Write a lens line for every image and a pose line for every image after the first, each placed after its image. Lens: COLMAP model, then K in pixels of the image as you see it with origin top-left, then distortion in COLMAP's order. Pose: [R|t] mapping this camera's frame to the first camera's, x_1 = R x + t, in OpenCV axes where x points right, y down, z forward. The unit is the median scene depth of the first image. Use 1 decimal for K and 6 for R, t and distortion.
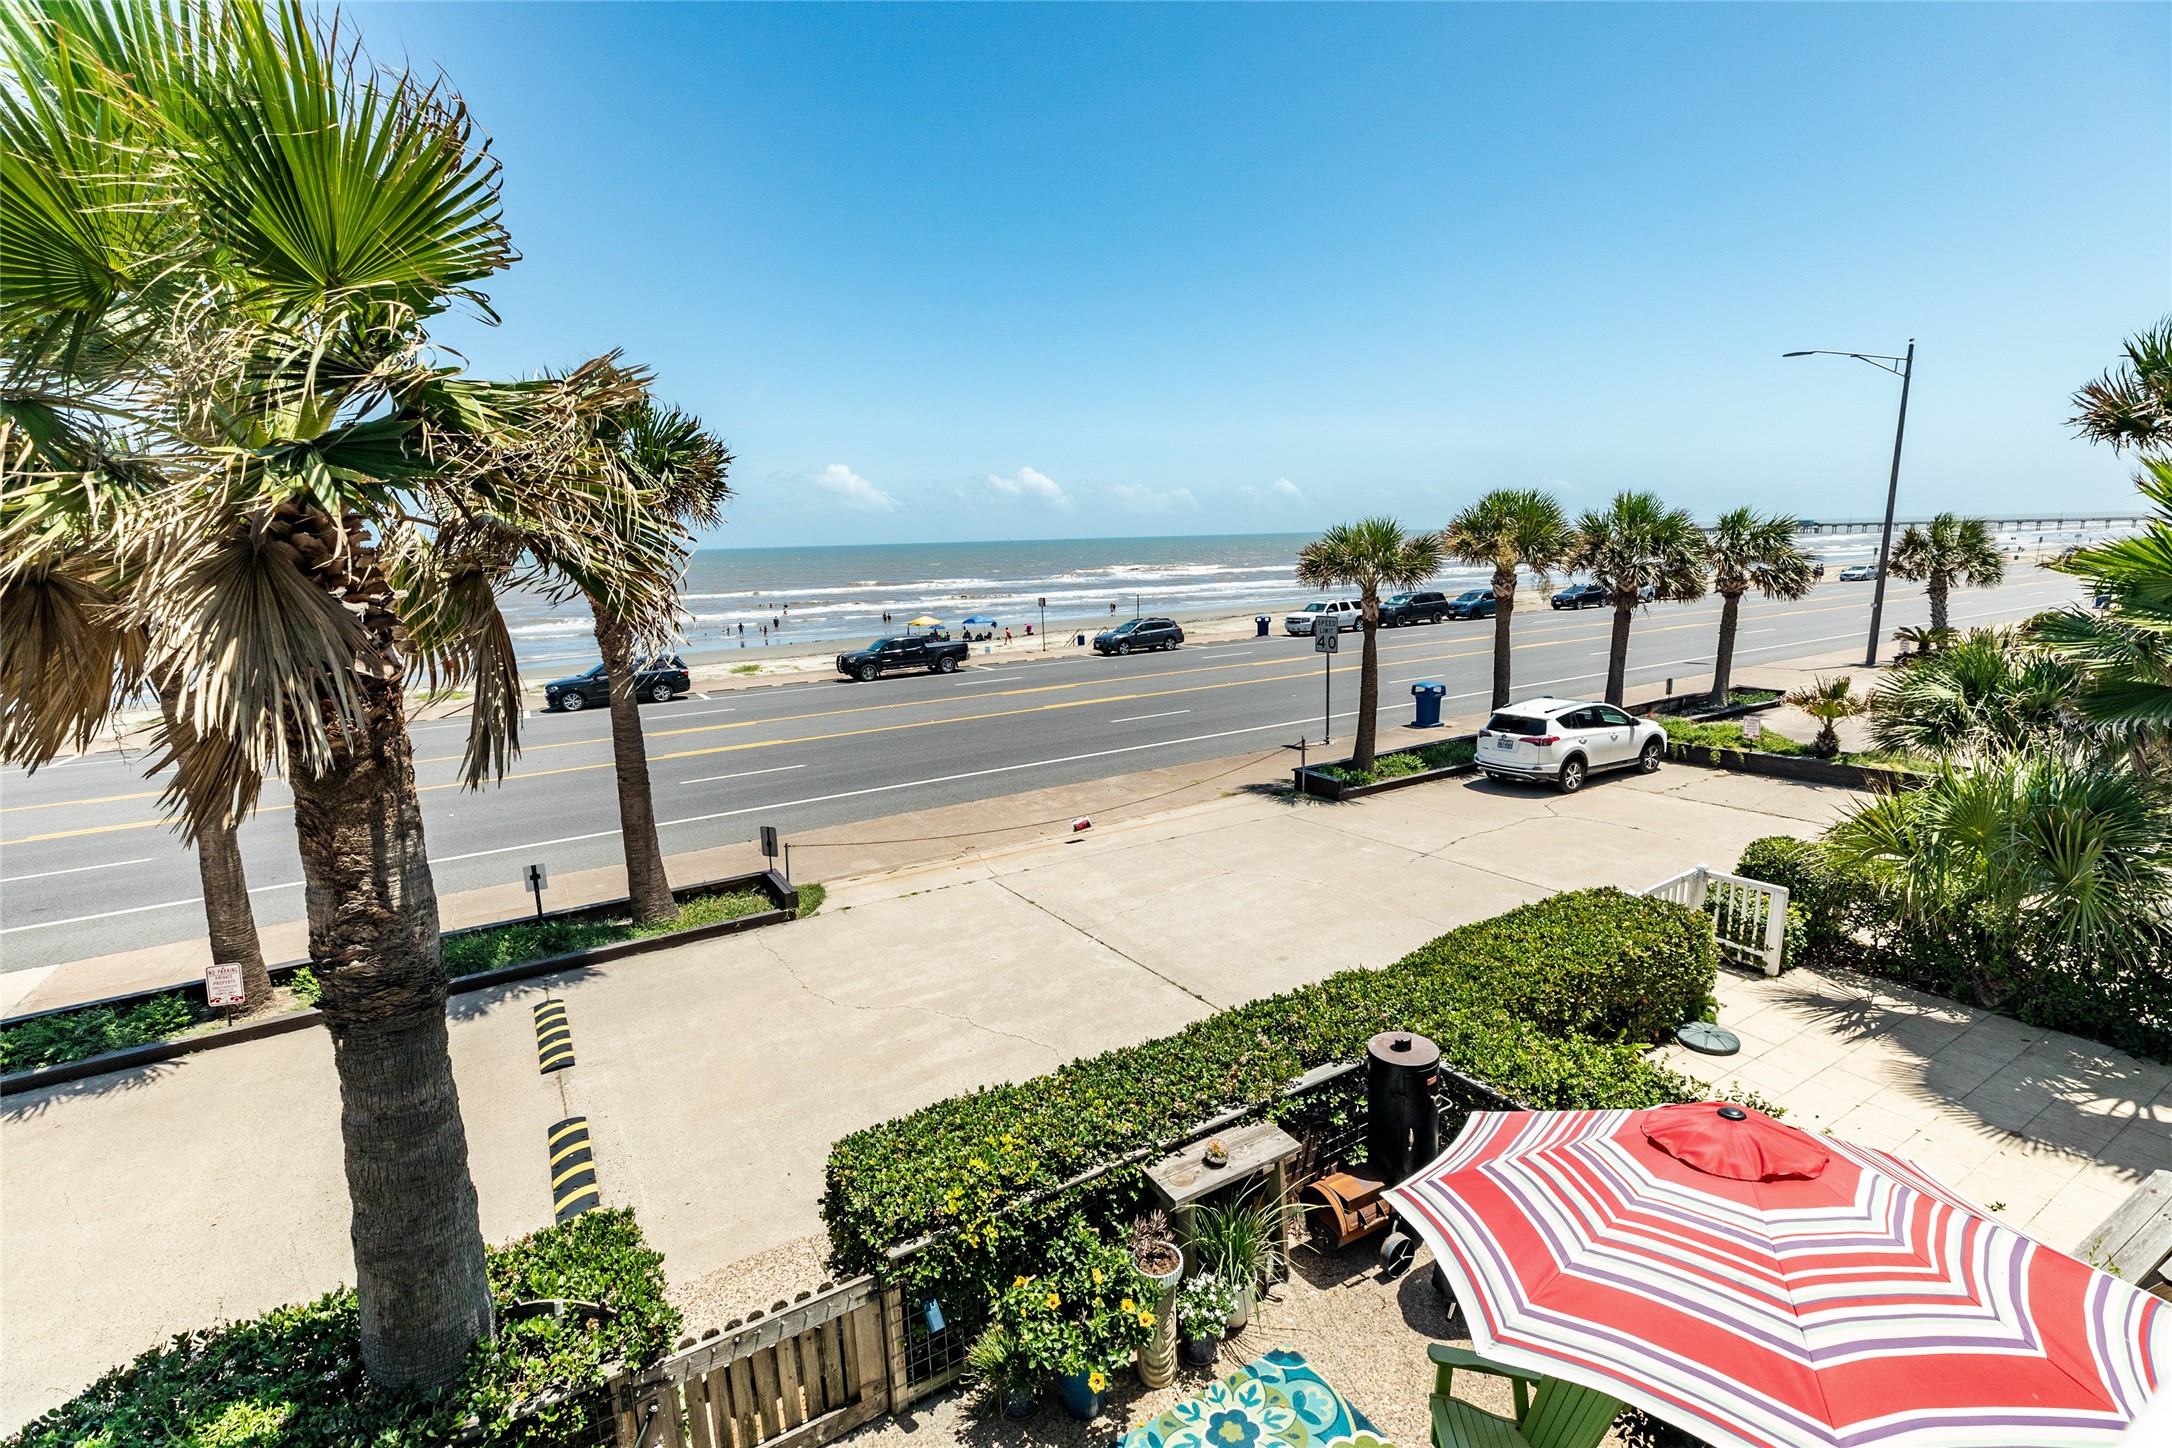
lens RADIAL K [[965.9, 0, 1084.5], [0, 965.9, 727.5], [0, 0, 1]] dist [0.008035, -0.000436]
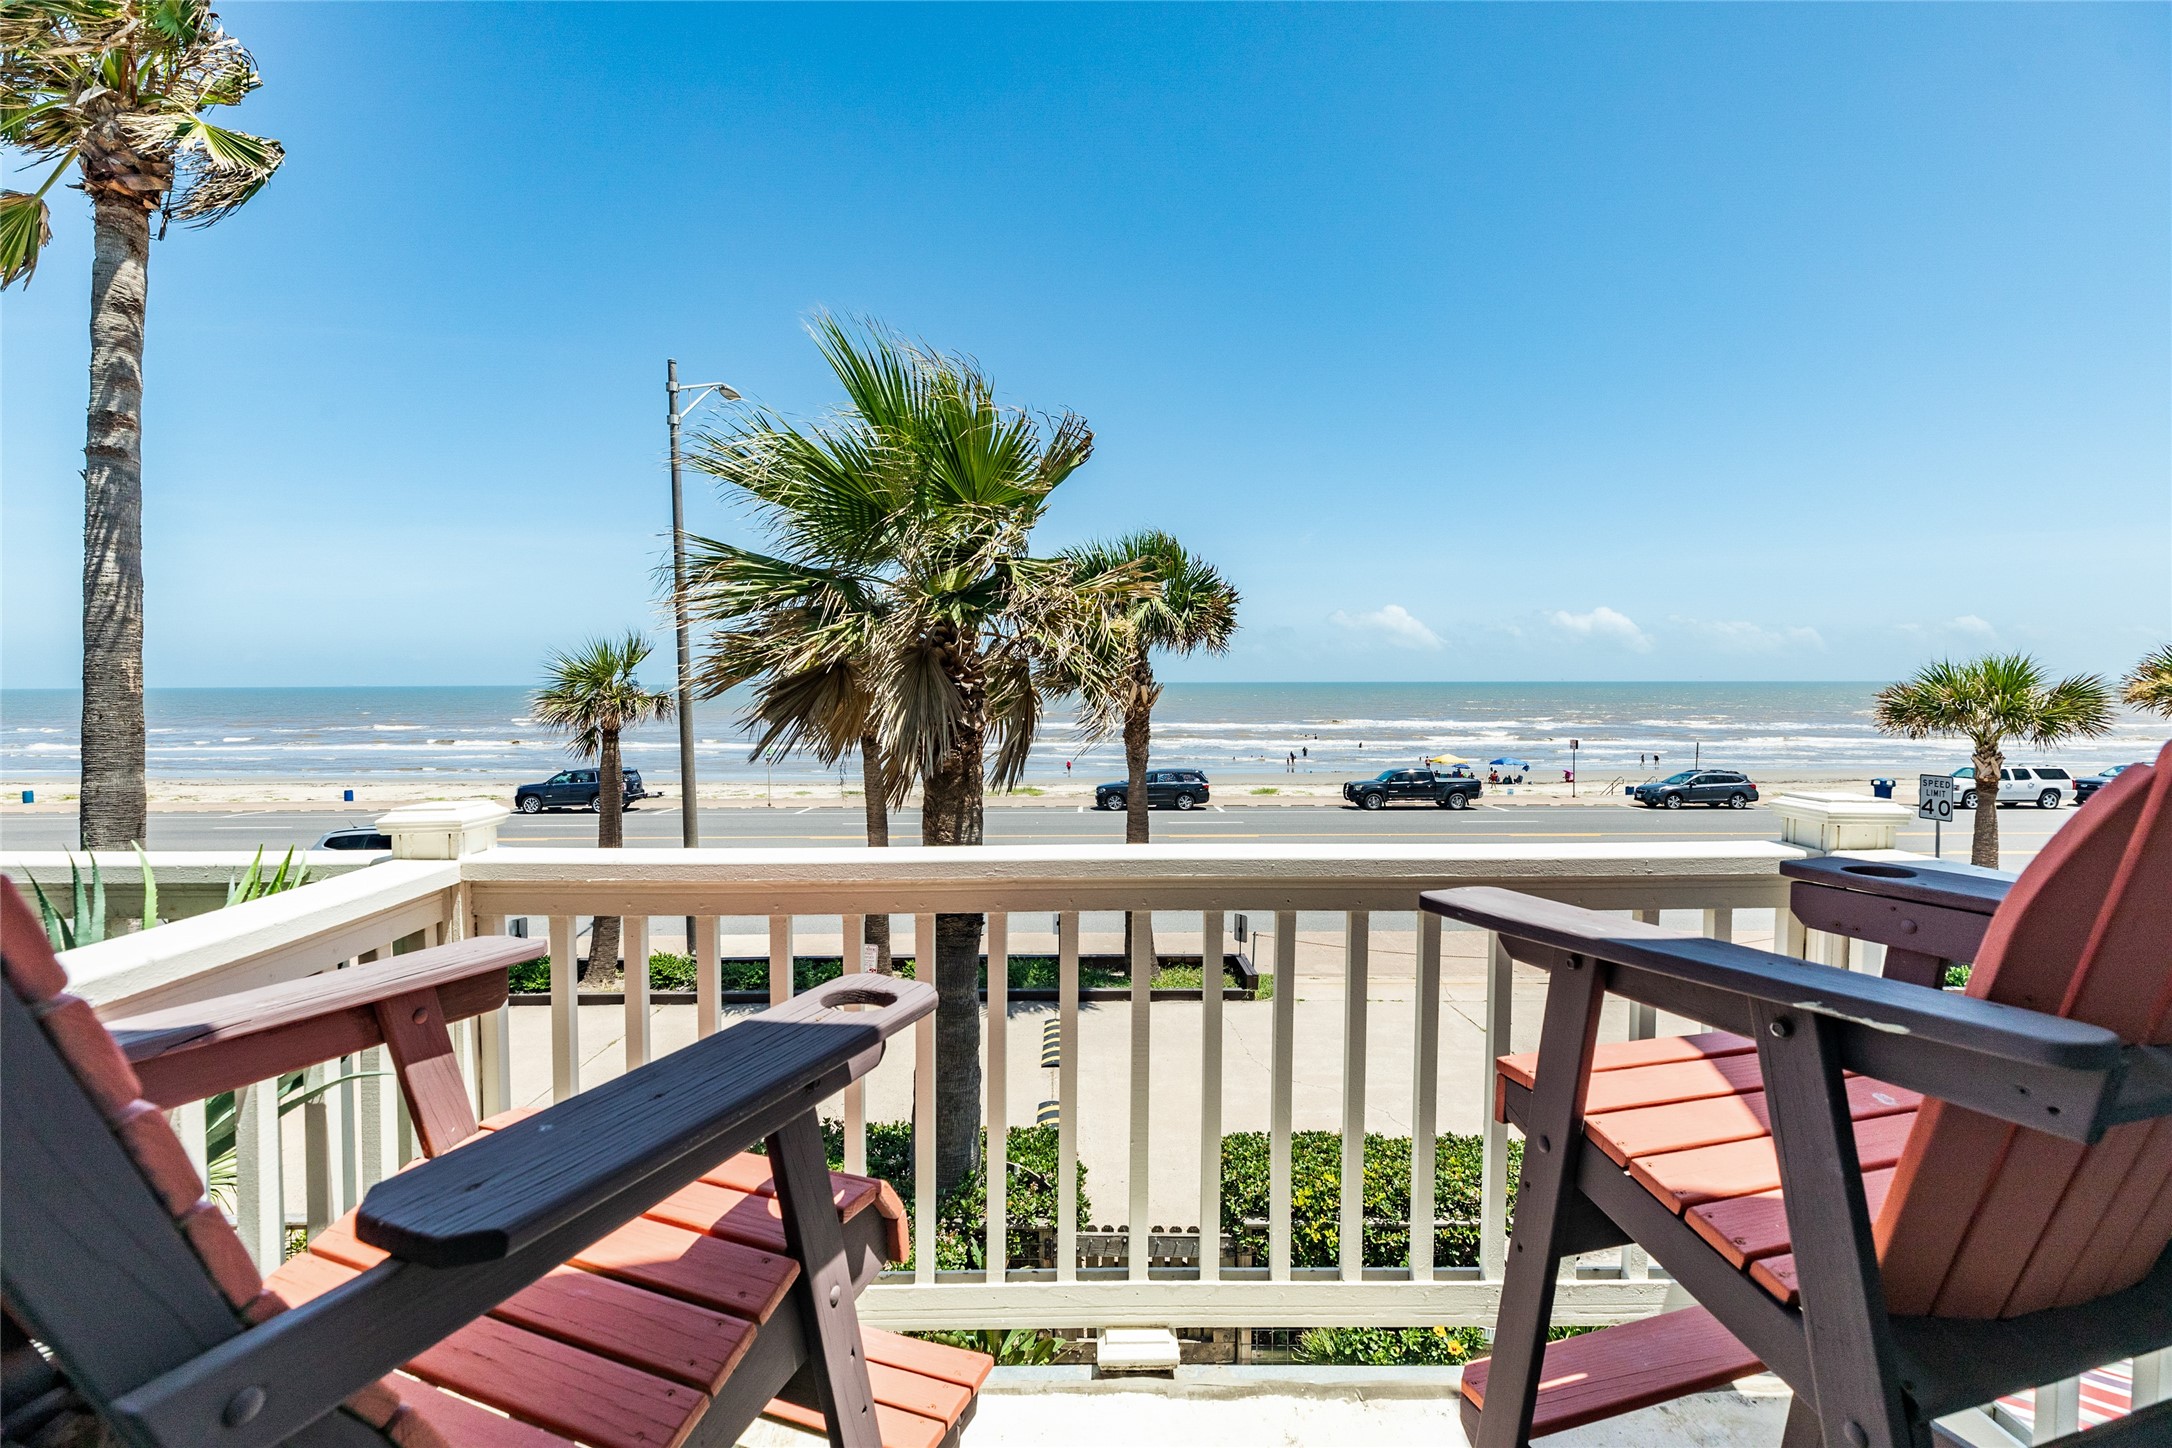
lens RADIAL K [[964.2, 0, 1085.8], [0, 964.2, 727.0], [0, 0, 1]] dist [0.005912, -0.001038]
pose [[0.860989, 0.050067, -0.506153, 0.202707], [-0.119463, 0.987211, -0.105560, 0.071001], [0.494395, 0.151353, 0.855959, -0.234969]]
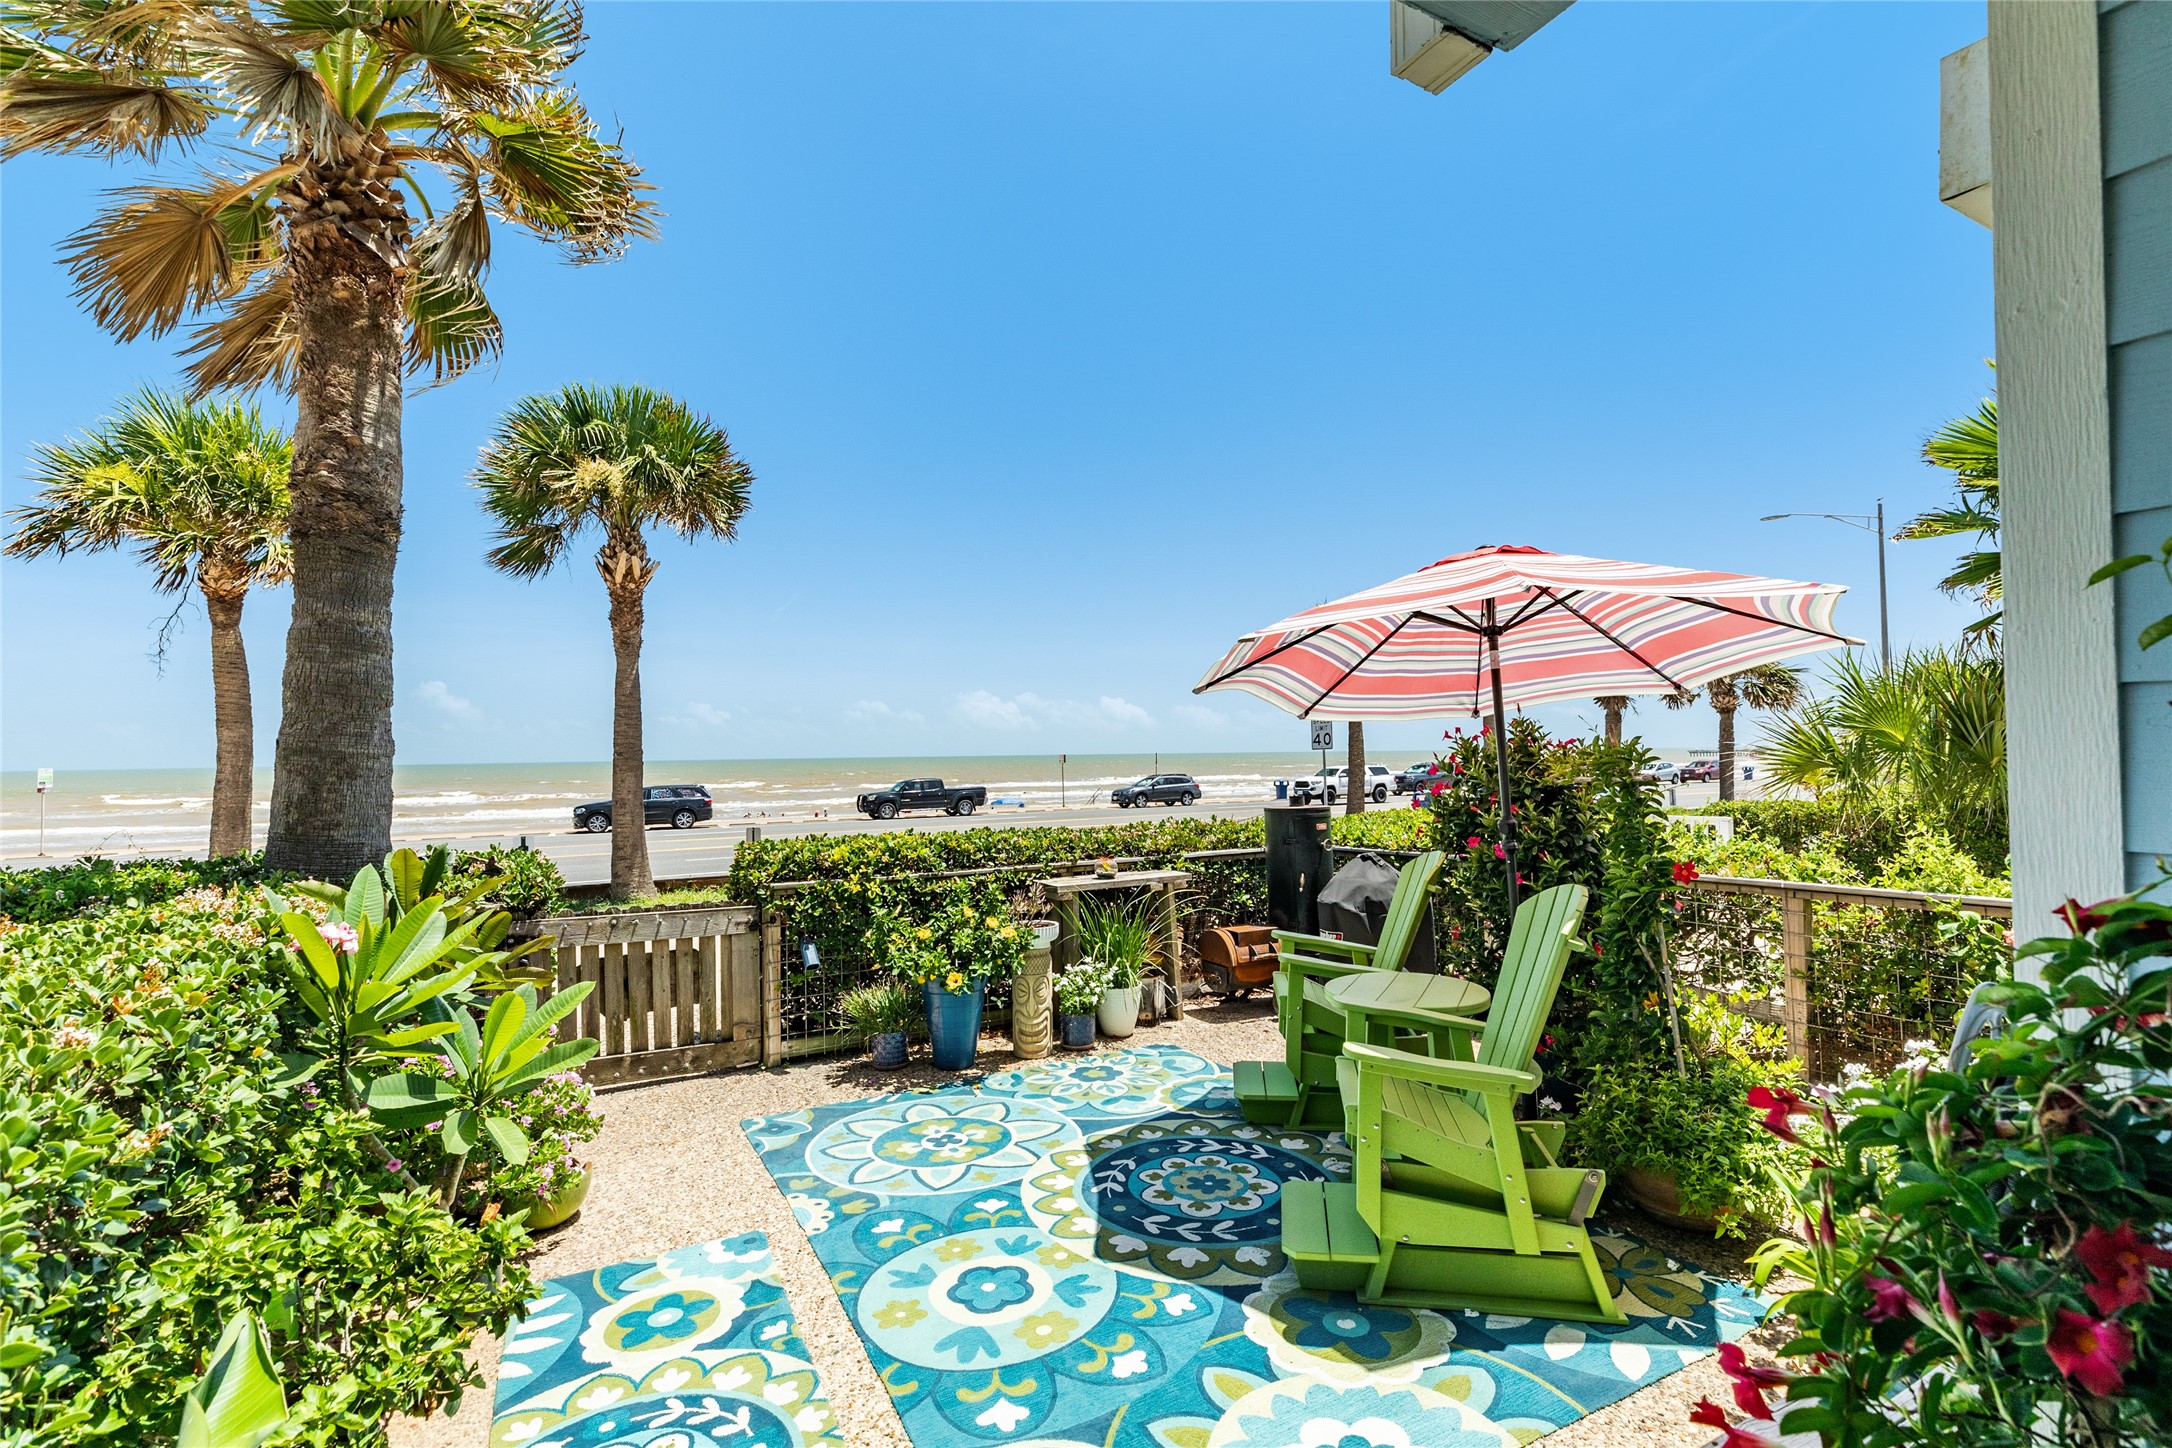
lens RADIAL K [[964.2, 0, 1085.8], [0, 964.2, 727.0], [0, 0, 1]] dist [0.005912, -0.001038]
pose [[0.999263, 0.015746, -0.034994, 0.161351], [-0.022893, 0.976487, -0.214356, 0.557428], [0.030796, 0.214999, 0.976129, -0.042570]]
